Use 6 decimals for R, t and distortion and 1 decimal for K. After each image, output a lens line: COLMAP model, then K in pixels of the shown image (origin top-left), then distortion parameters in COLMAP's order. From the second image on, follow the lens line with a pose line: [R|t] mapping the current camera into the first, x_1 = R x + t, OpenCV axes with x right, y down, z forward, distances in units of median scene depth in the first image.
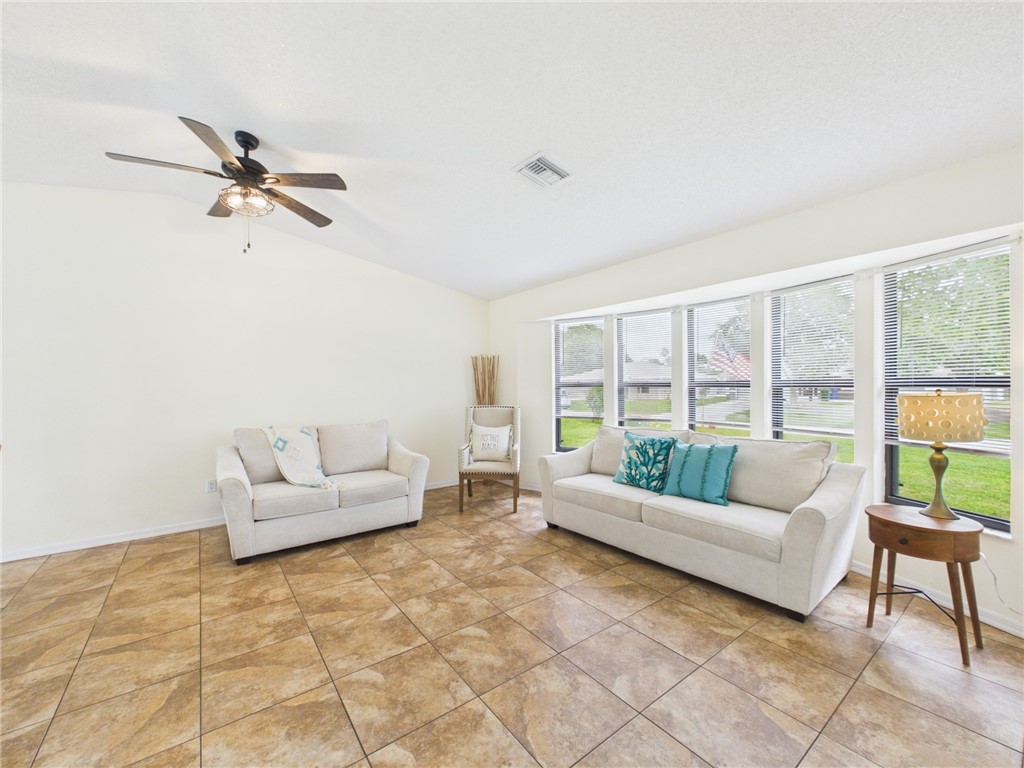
lens RADIAL K [[411.8, 0, 512.3], [0, 411.8, 389.5], [0, 0, 1]] dist [0.000614, 0.000077]
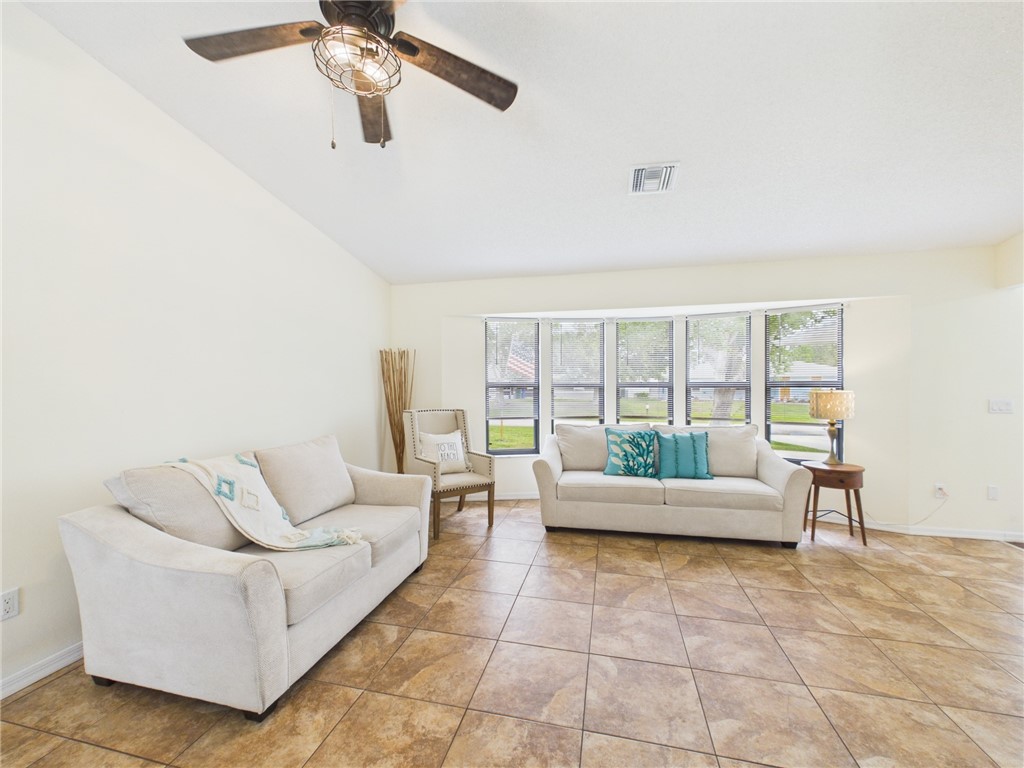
lens RADIAL K [[411.8, 0, 511.8], [0, 411.8, 382.3], [0, 0, 1]] dist [0.000614, 0.000077]
pose [[0.773117, 0.008369, 0.634208, -0.721988], [0.004167, 0.999824, -0.018273, -0.001223], [-0.634250, 0.016770, 0.772946, 0.358029]]
